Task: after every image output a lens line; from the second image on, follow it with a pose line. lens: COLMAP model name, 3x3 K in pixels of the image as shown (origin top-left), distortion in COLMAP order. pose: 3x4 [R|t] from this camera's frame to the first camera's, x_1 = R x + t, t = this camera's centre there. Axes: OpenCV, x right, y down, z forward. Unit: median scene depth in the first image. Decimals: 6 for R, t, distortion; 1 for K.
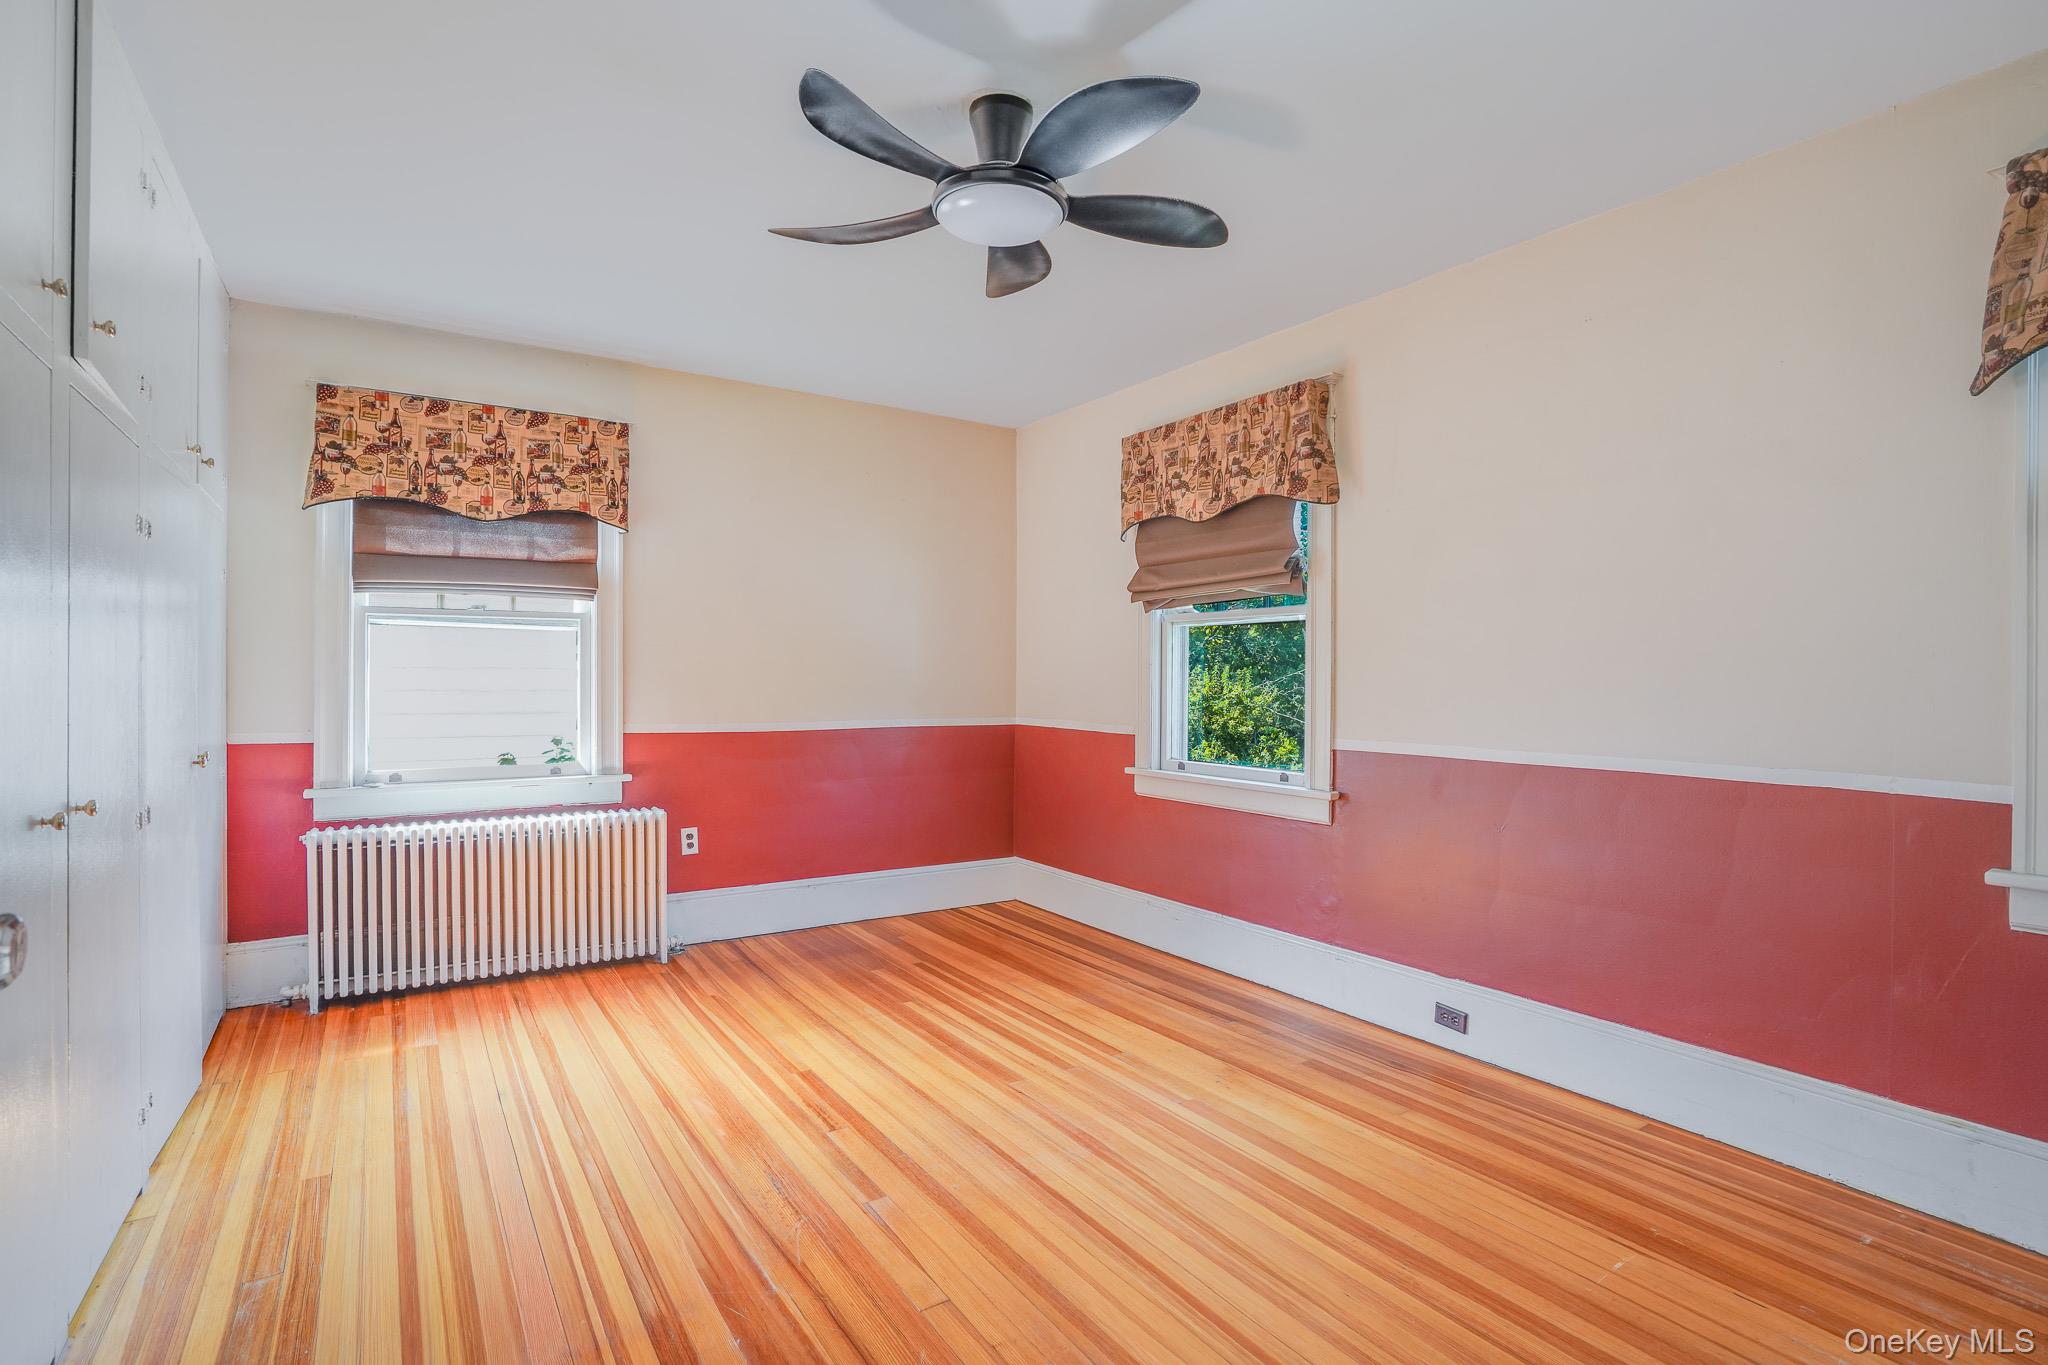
lens RADIAL K [[982.3, 0, 1017.8], [0, 982.3, 677.1], [0, 0, 1]] dist [-0.028936, 0.008280]
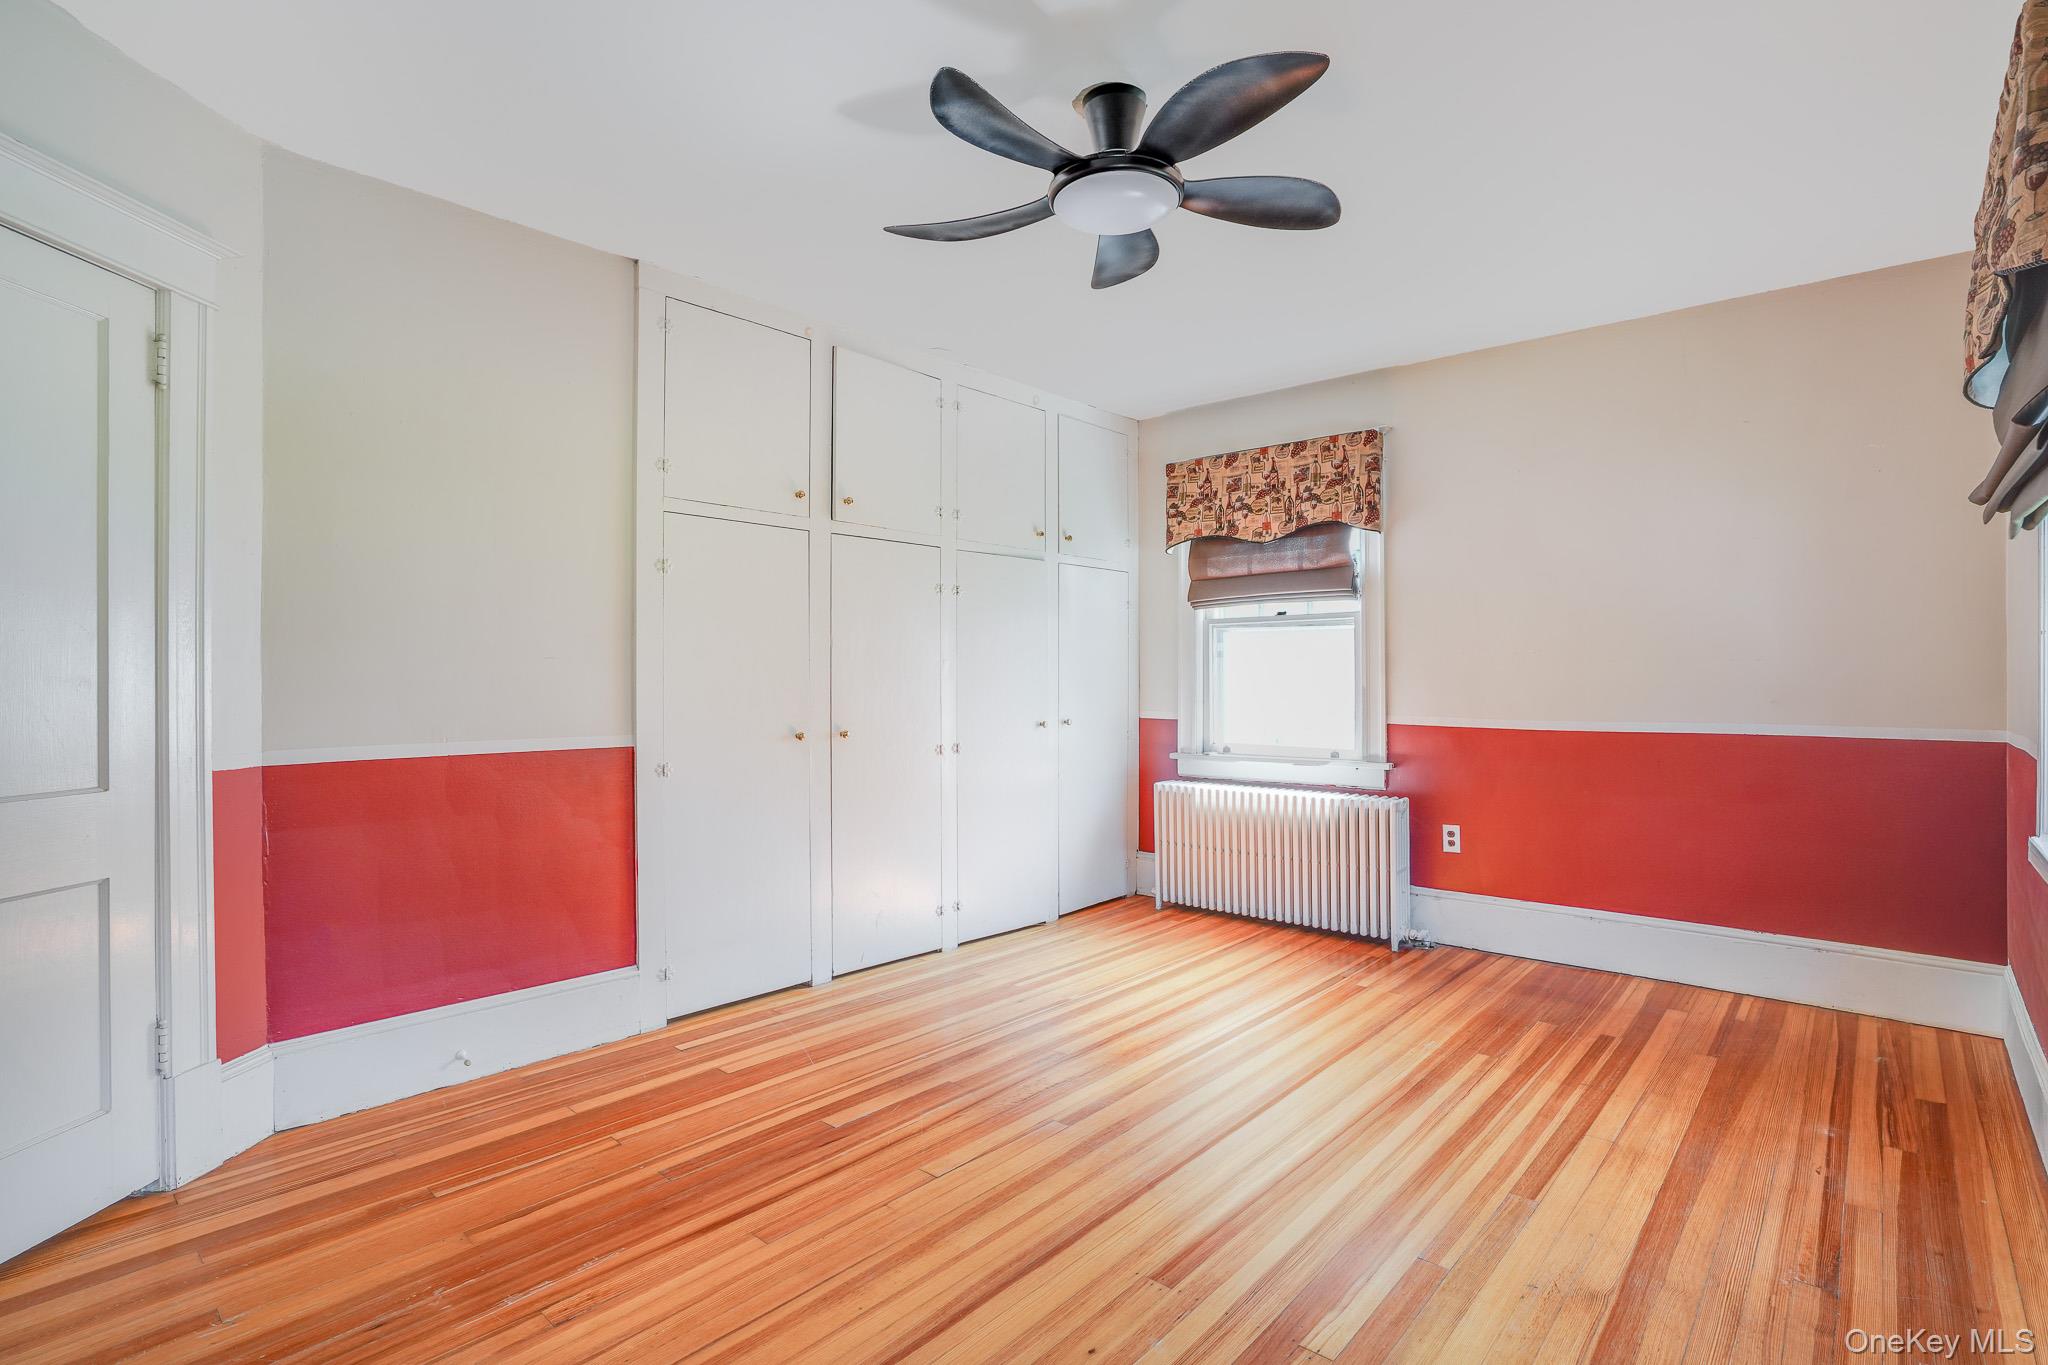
lens RADIAL K [[982.3, 0, 1020.1], [0, 982.3, 685.7], [0, 0, 1]] dist [-0.028936, 0.008280]
pose [[0.264456, 0.003272, -0.964392, 0.543188], [0.006651, 0.999964, 0.005217, 0.009092], [0.964375, -0.007794, 0.264425, 0.374948]]
